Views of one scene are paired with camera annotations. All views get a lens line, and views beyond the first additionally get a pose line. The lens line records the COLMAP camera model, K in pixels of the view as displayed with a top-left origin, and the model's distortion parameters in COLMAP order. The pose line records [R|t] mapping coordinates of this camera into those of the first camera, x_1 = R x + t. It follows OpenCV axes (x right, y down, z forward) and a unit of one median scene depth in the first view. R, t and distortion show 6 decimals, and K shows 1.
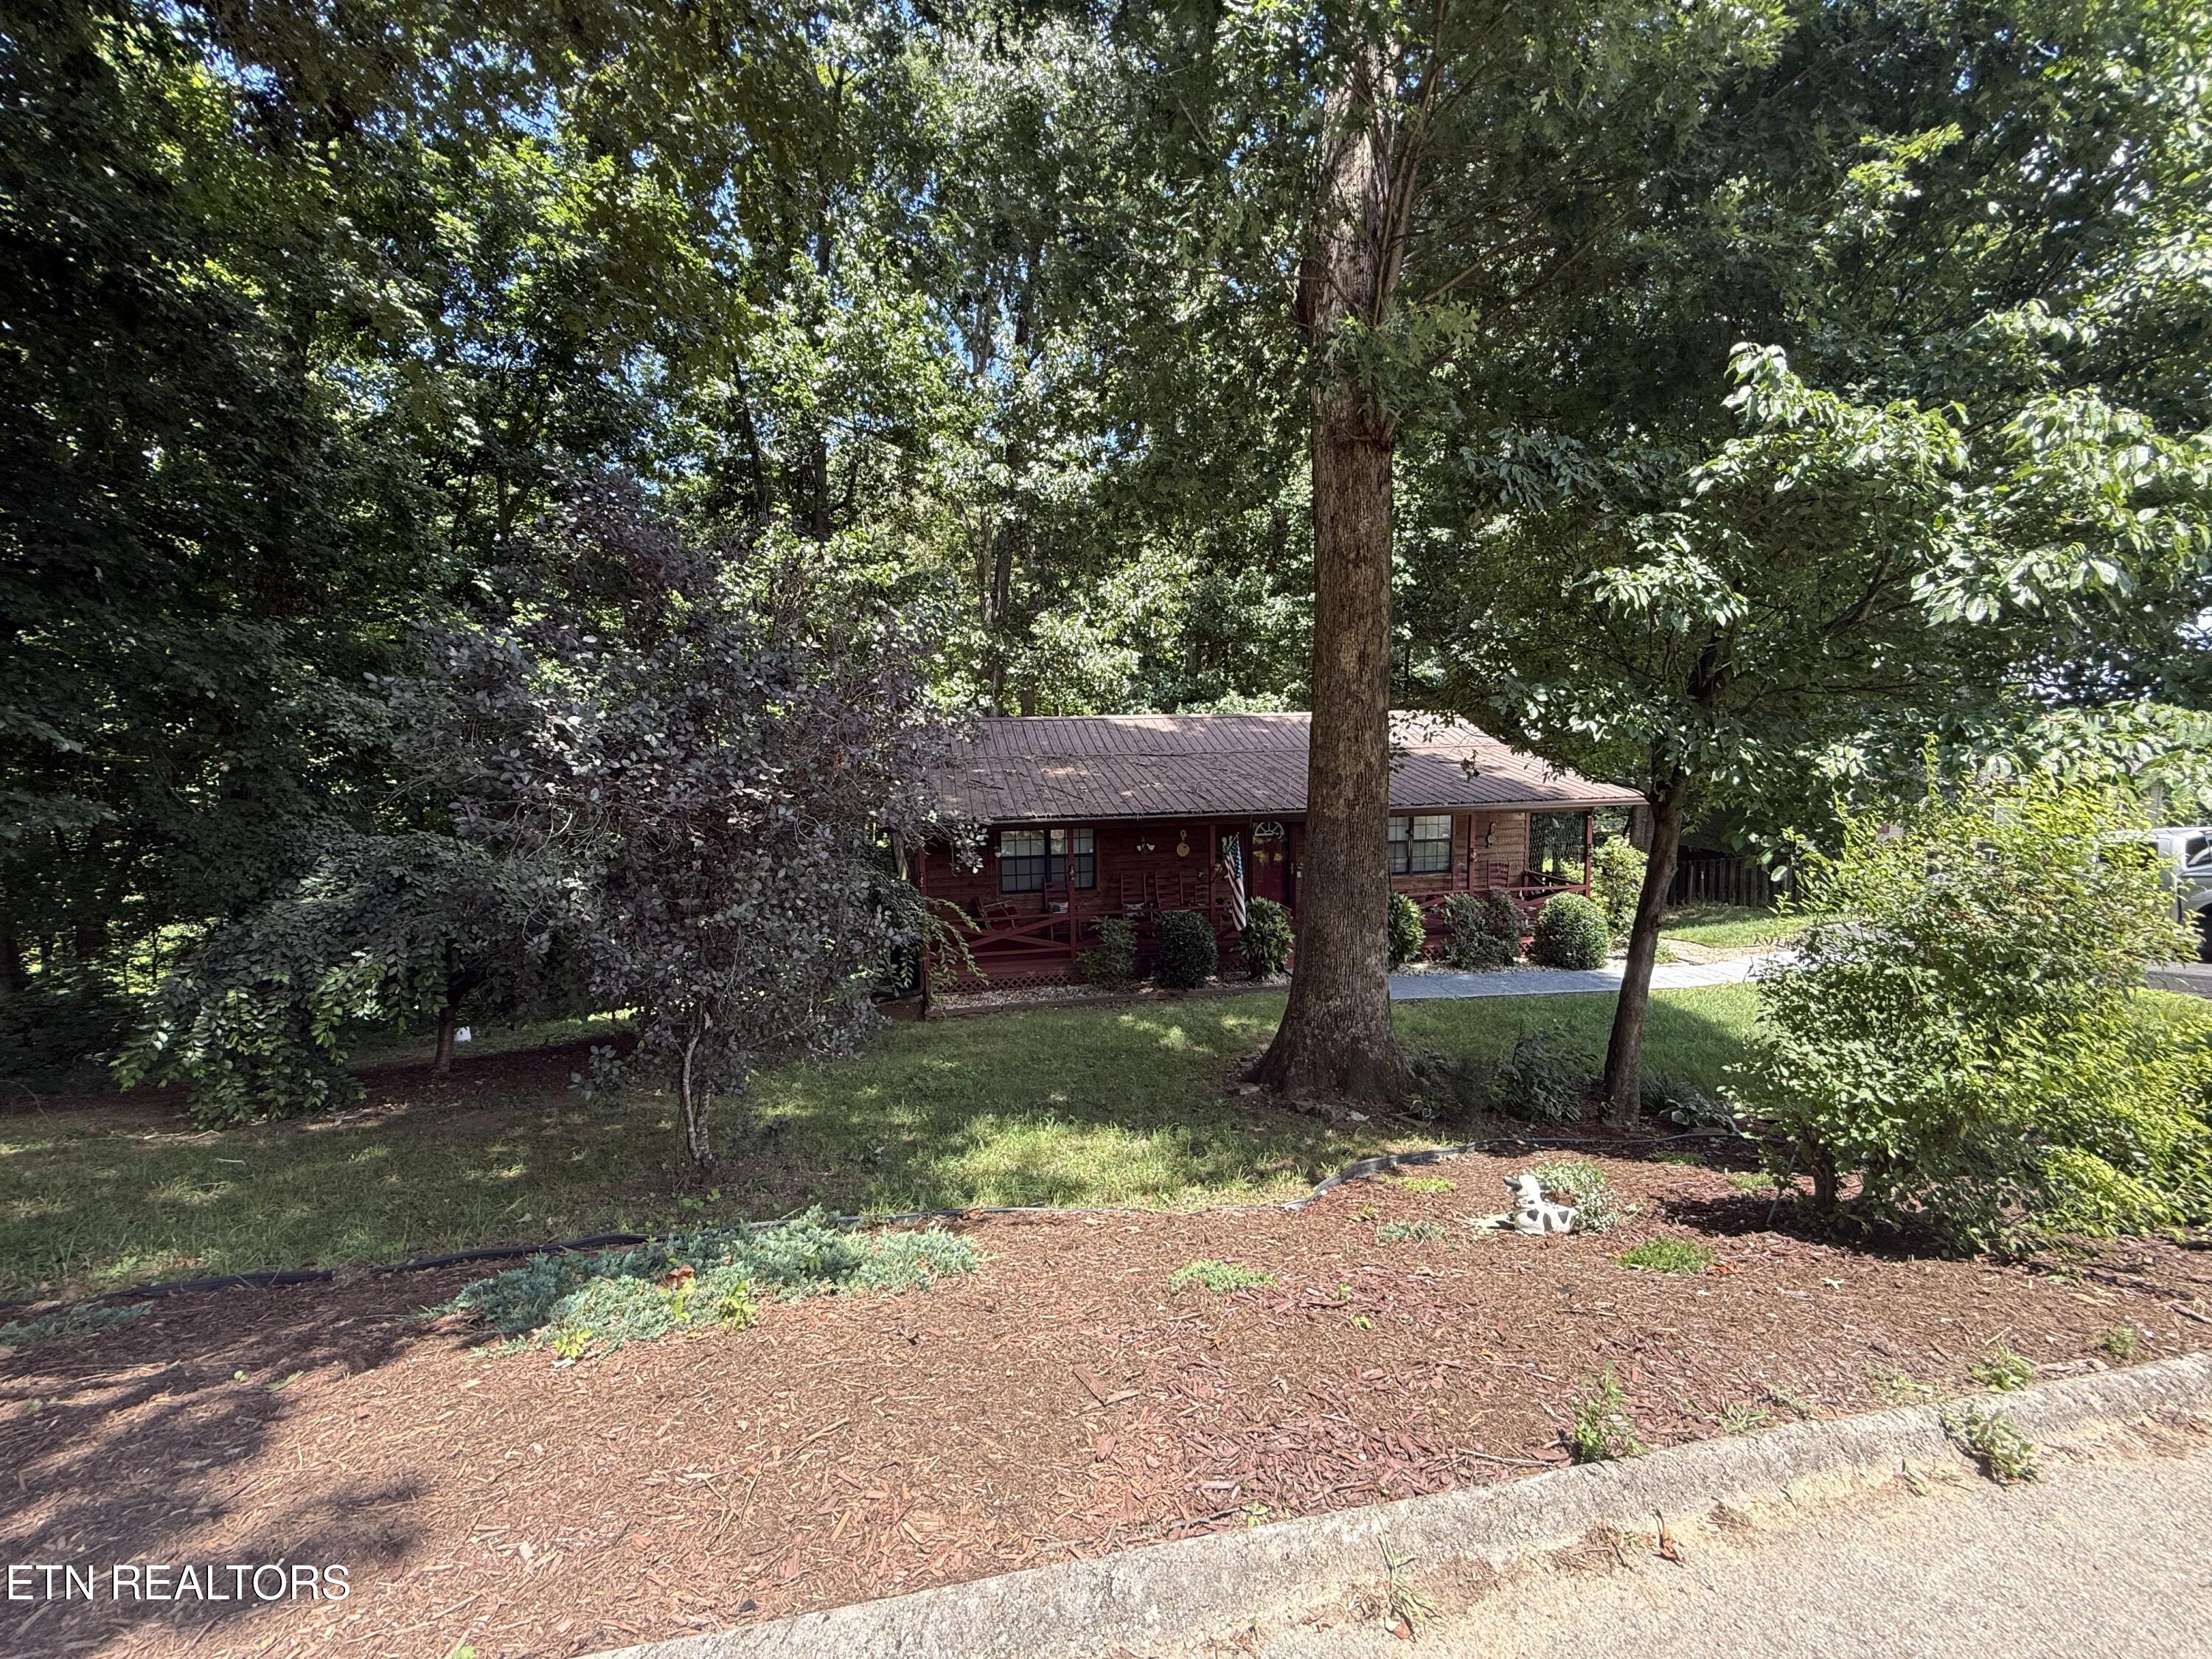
lens RADIAL K [[904.1, 0, 1091.0], [0, 904.1, 826.2], [0, 0, 1]] dist [0.028780, 0.000290]
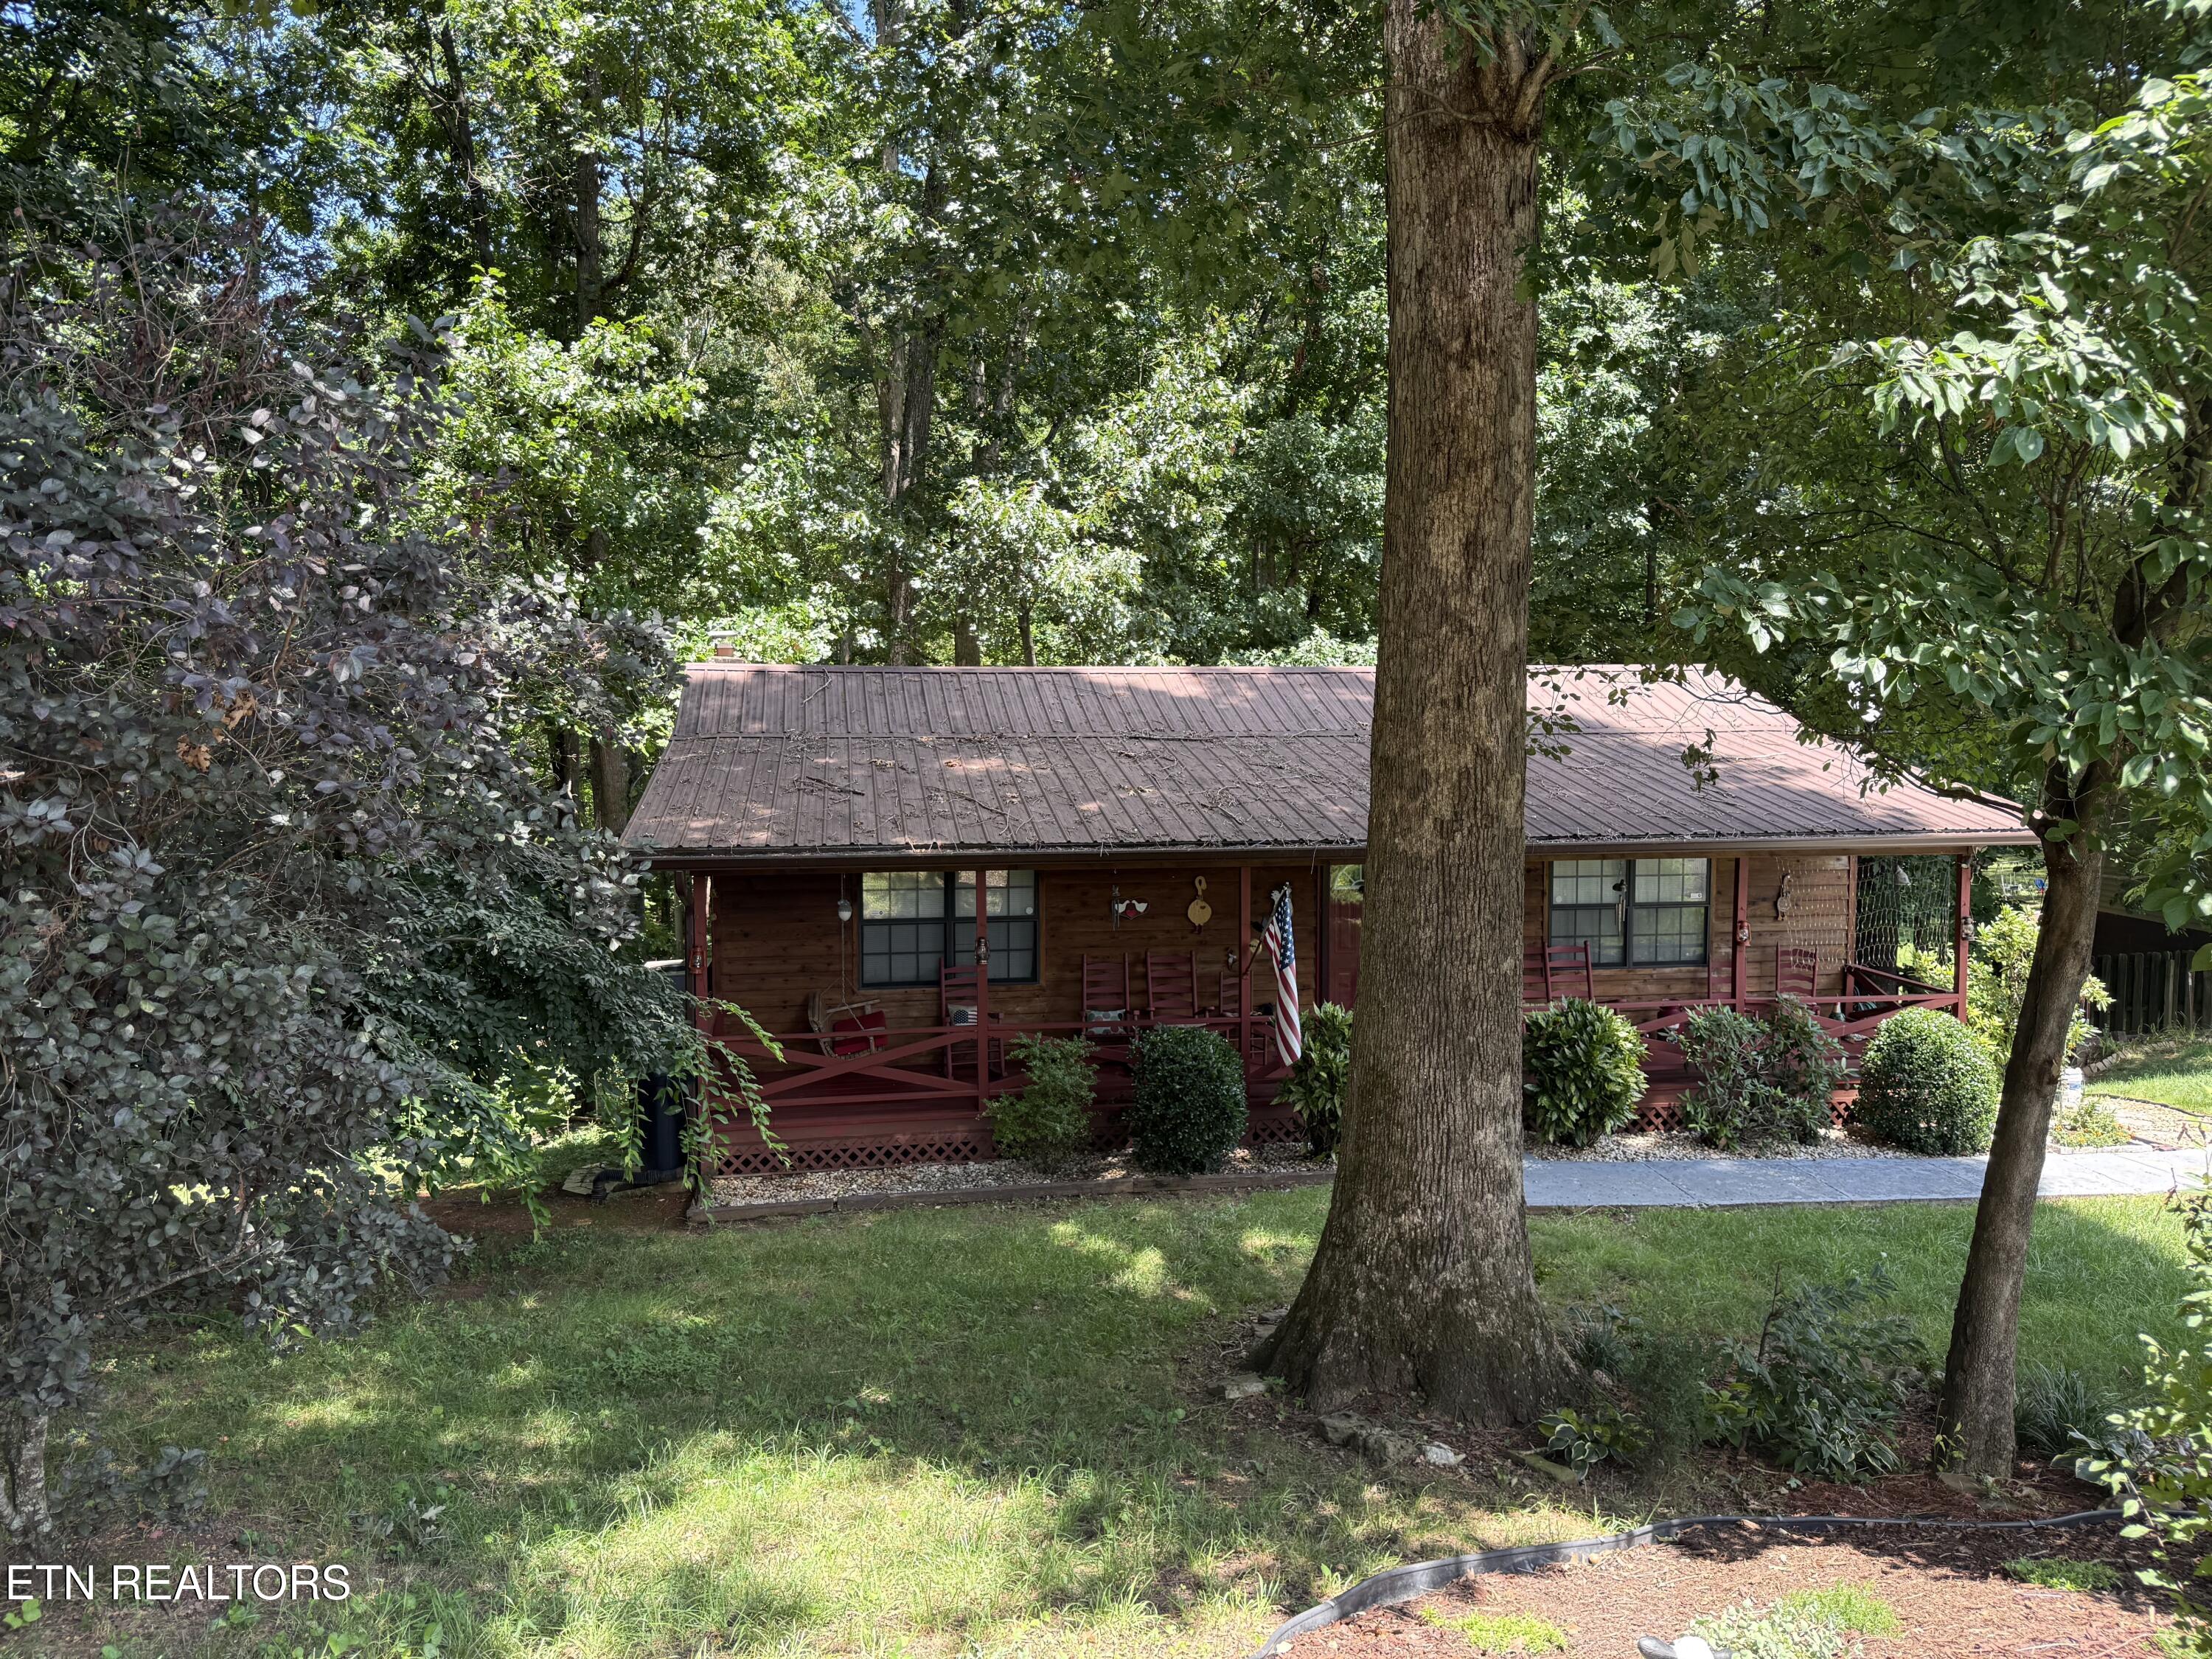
lens RADIAL K [[1579.8, 0, 1110.1], [0, 1579.8, 823.7], [0, 0, 1]] dist [0.072571, -0.042390]
pose [[0.999770, 0.018442, -0.010962, 0.064241], [-0.018754, 0.999403, -0.029005, 0.001338], [0.010421, 0.029204, 0.999519, 0.060506]]
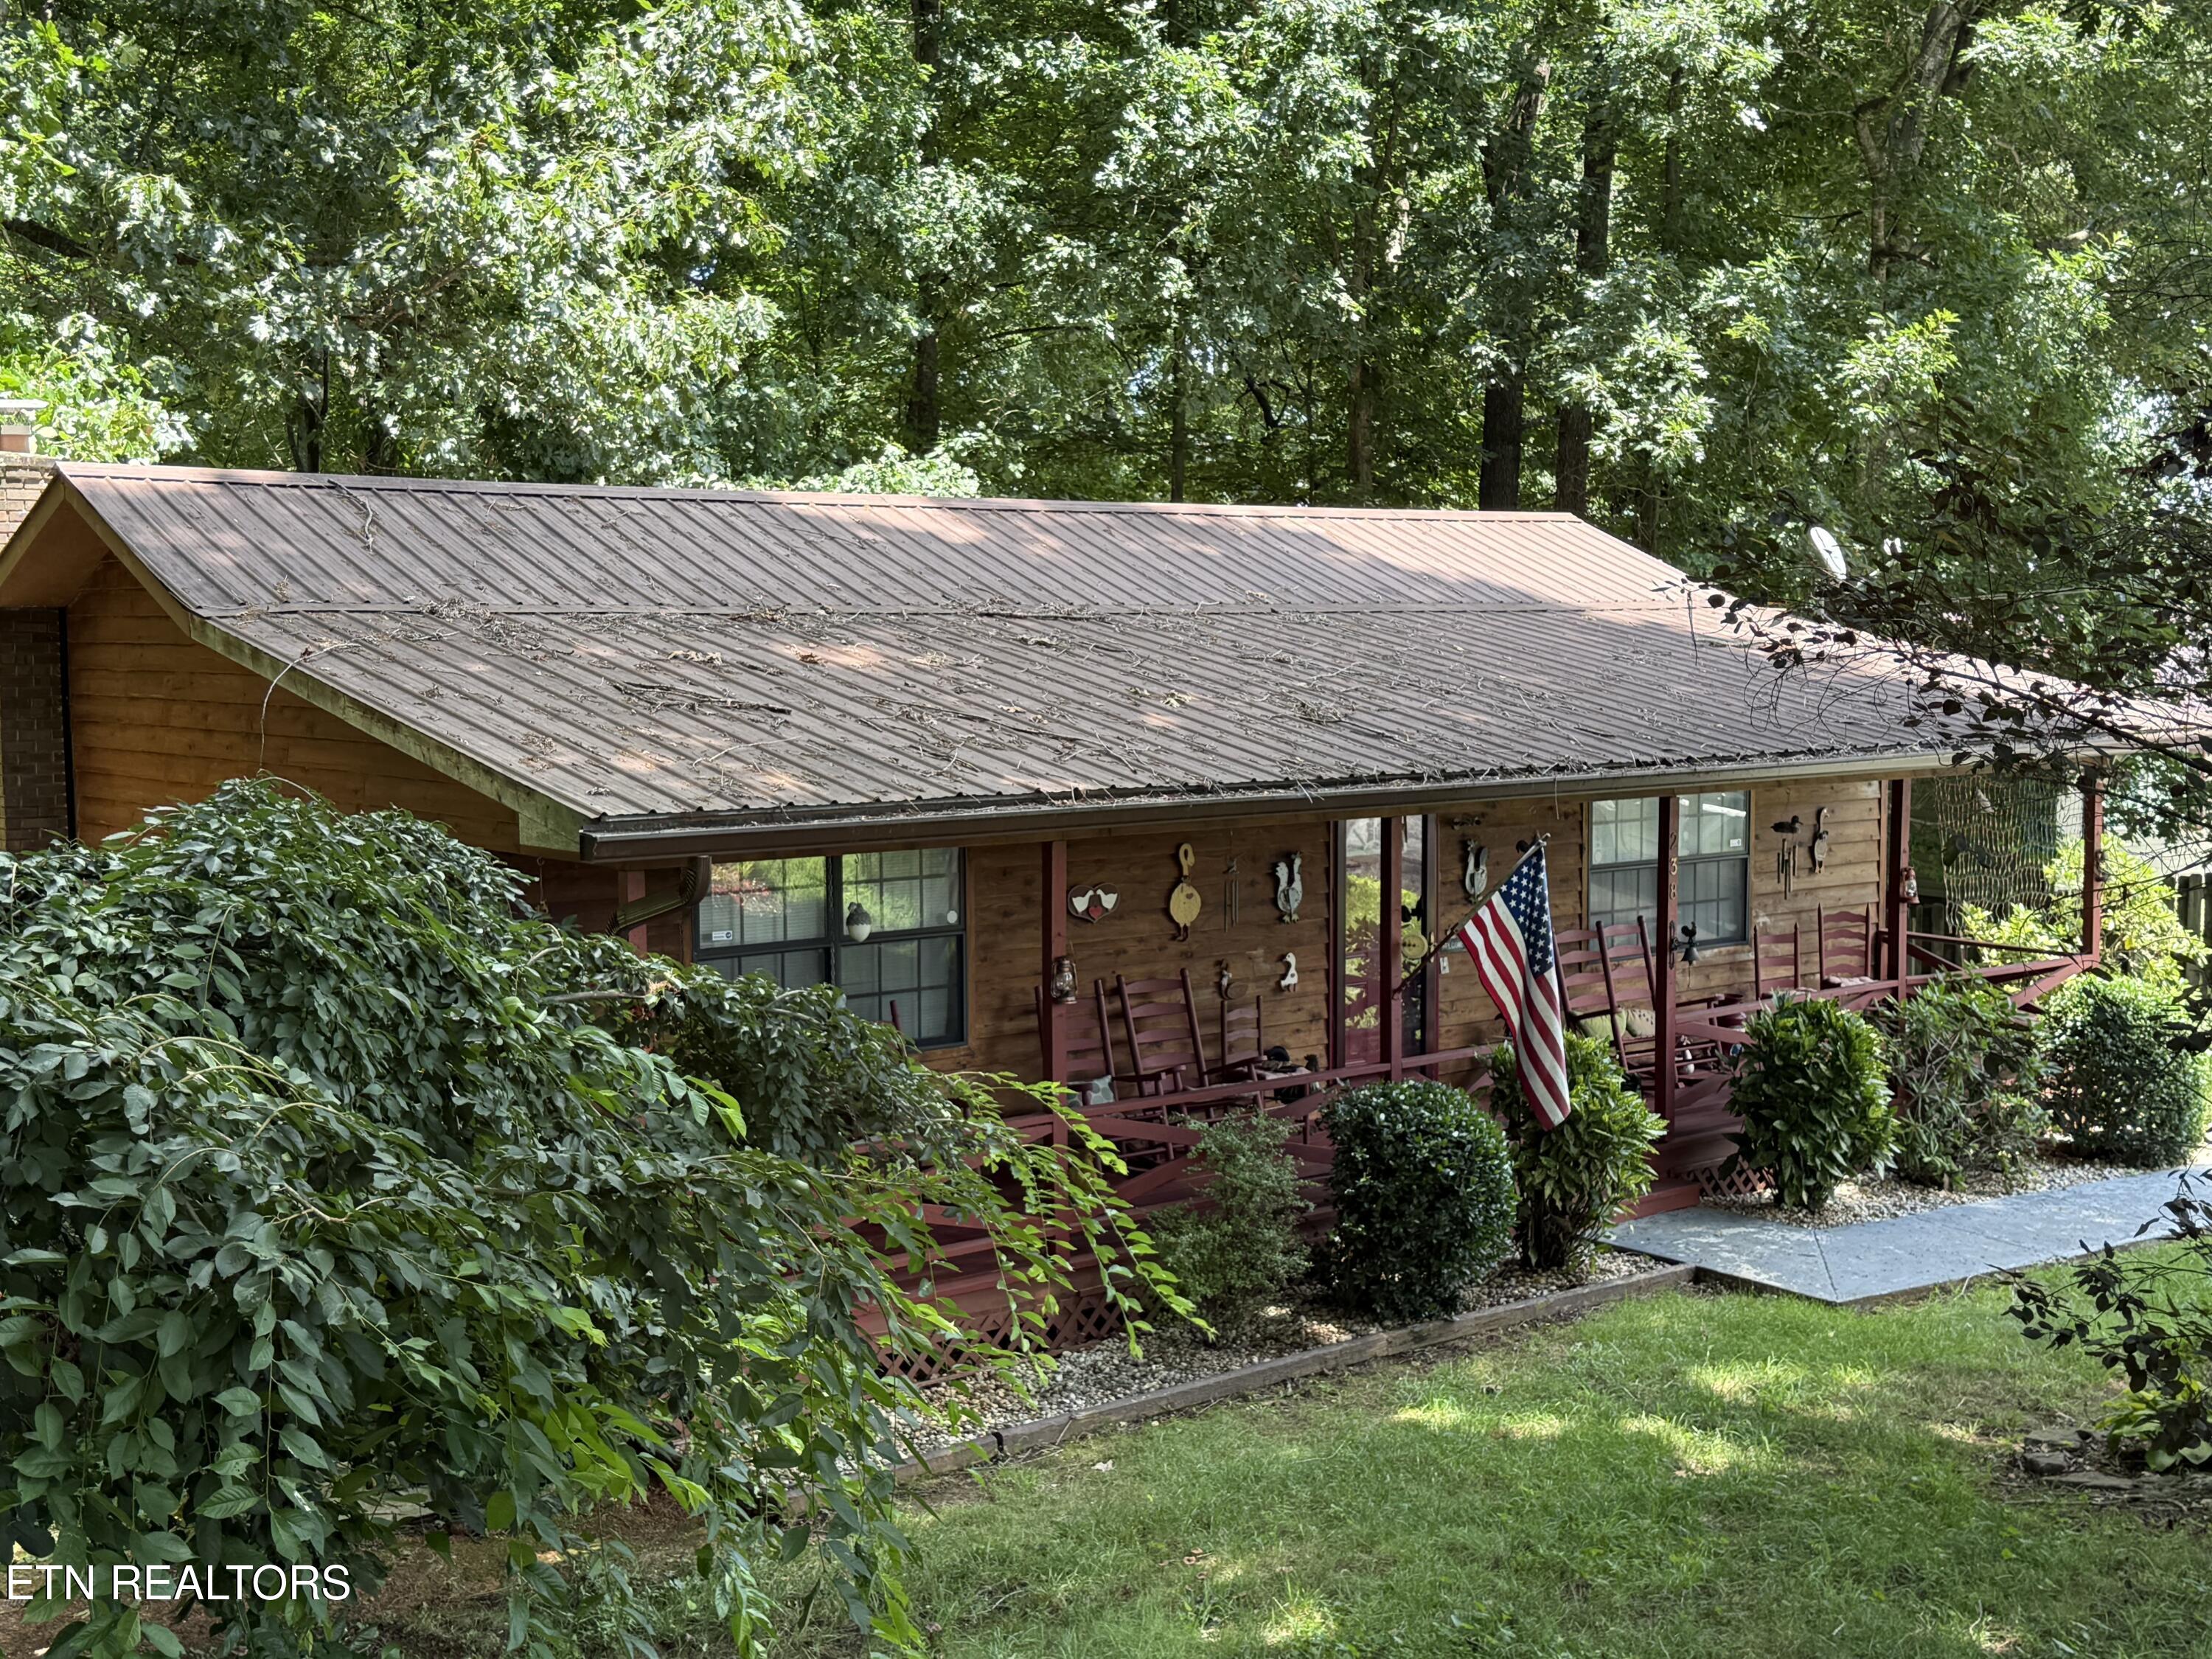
lens RADIAL K [[2708.7, 0, 1126.9], [0, 2708.7, 826.3], [0, 0, 1]] dist [0.089589, 0.000000]
pose [[0.871233, -0.022475, 0.490355, -0.436640], [0.034883, 0.999260, -0.016177, 0.014302], [-0.489629, 0.031199, 0.871373, 0.183334]]
